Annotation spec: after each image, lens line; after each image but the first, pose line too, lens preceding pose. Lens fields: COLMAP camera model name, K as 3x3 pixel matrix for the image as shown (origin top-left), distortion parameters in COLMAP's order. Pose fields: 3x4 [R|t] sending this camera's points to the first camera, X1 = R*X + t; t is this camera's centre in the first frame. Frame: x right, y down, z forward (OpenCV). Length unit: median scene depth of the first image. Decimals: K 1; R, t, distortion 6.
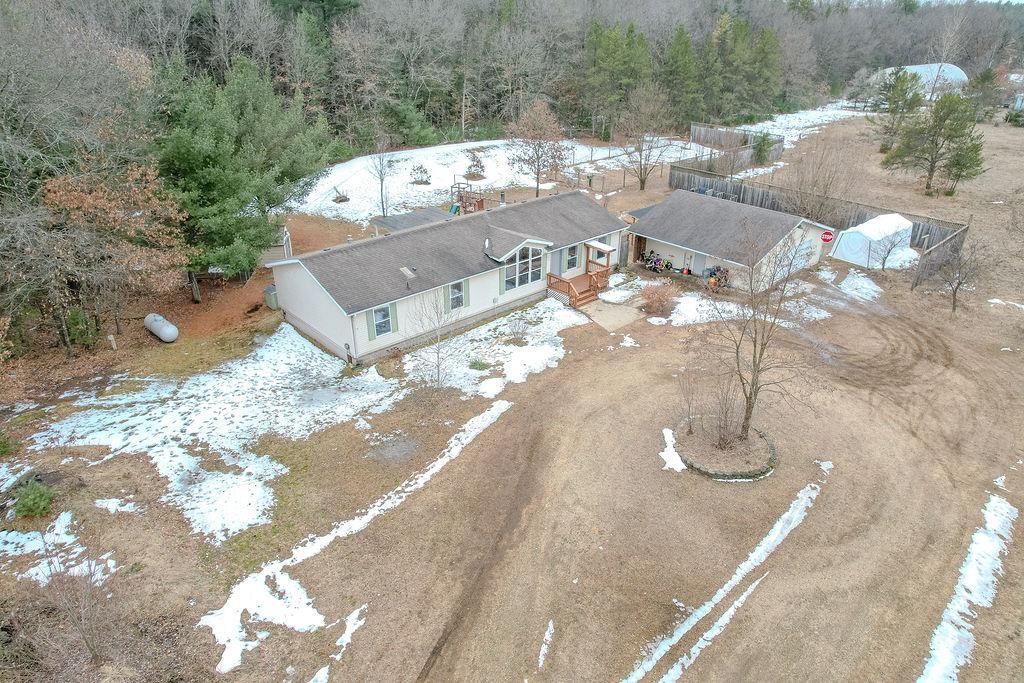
lens RADIAL K [[652.4, 0, 515.4], [0, 652.4, 340.1], [0, 0, 1]] dist [-0.070475, 0.058031]
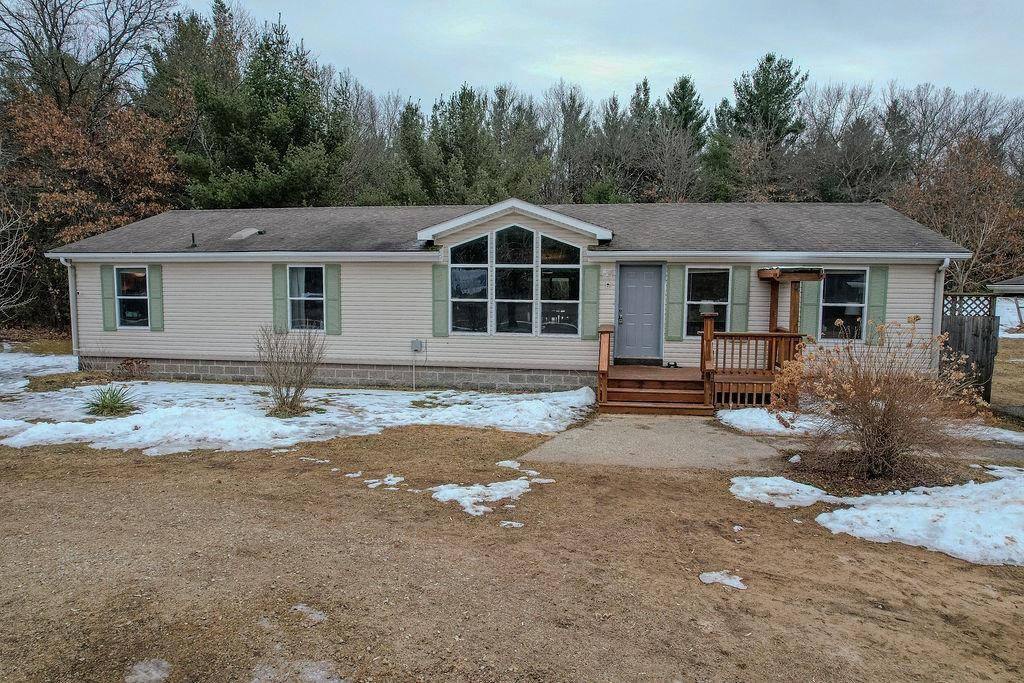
lens RADIAL K [[652.4, 0, 516.7], [0, 652.4, 347.1], [0, 0, 1]] dist [-0.070475, 0.058031]
pose [[0.625554, 0.075114, -0.776557, 0.307952], [-0.361049, 0.910228, -0.202799, -0.001014], [0.691611, 0.407237, 0.596517, 0.779504]]
